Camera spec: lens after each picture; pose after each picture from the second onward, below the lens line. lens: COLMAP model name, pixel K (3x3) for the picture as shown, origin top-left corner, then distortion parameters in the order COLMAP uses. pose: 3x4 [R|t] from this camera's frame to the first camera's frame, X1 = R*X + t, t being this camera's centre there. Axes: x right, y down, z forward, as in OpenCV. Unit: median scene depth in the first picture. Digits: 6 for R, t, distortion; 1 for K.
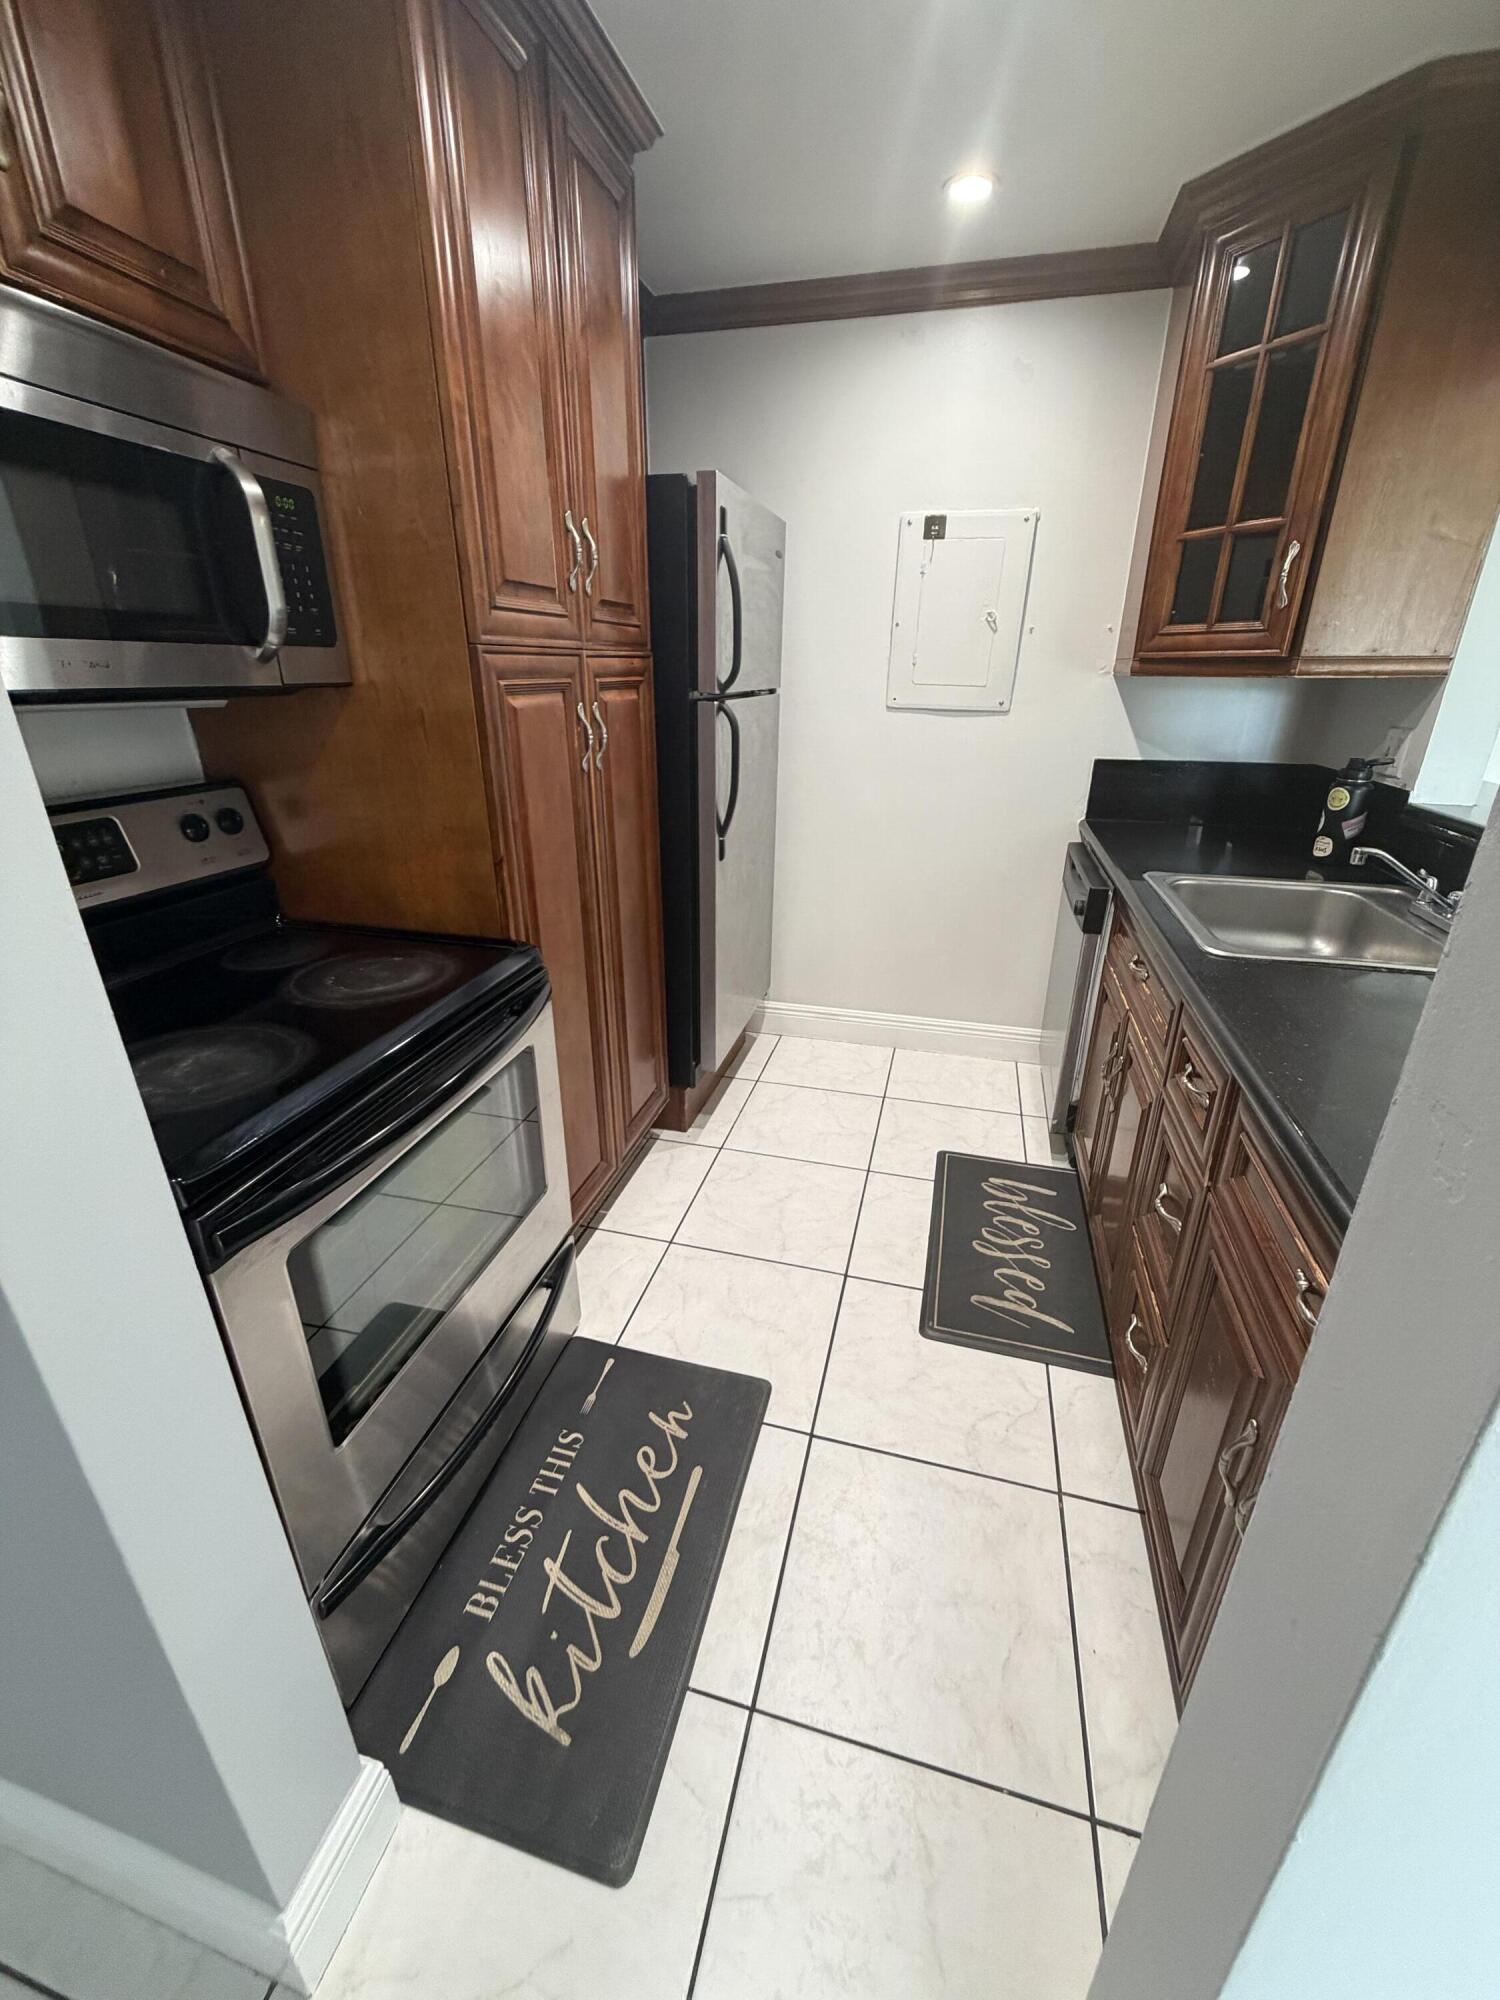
lens RADIAL K [[794.0, 0, 747.9], [0, 794.0, 990.4], [0, 0, 1]] dist [-0.000744, -0.000159]
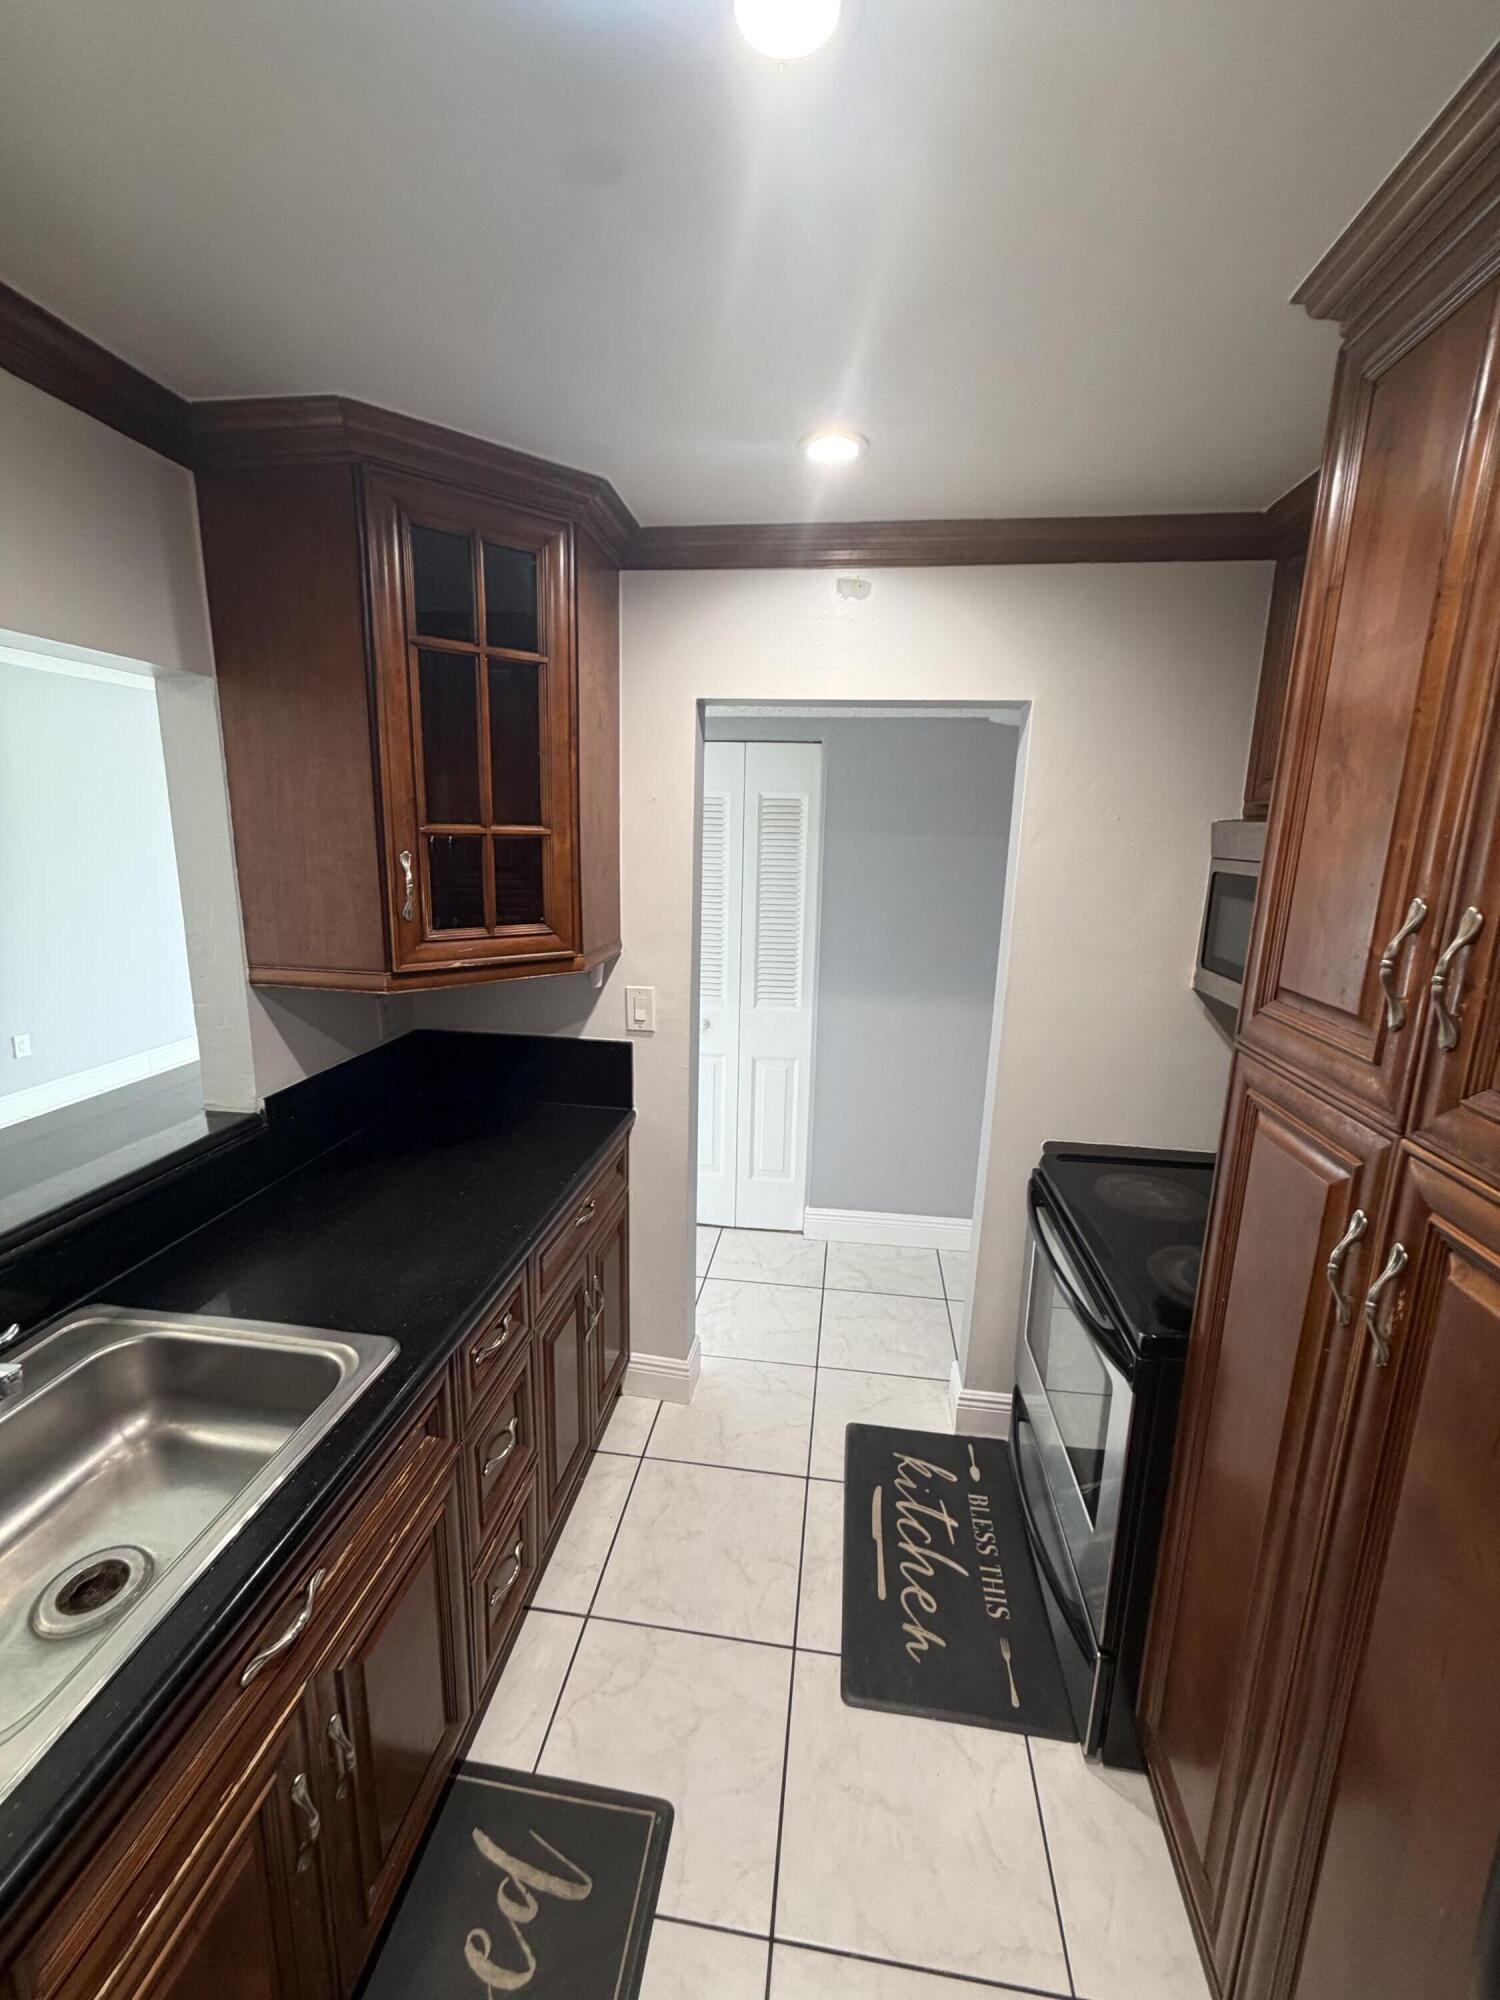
lens RADIAL K [[794.0, 0, 747.9], [0, 794.0, 990.4], [0, 0, 1]] dist [-0.000744, -0.000159]
pose [[-0.991736, -0.001514, -0.128287, 0.231456], [-0.072209, 0.833100, 0.548388, -0.640392], [0.106046, 0.553120, -0.826325, 1.132706]]
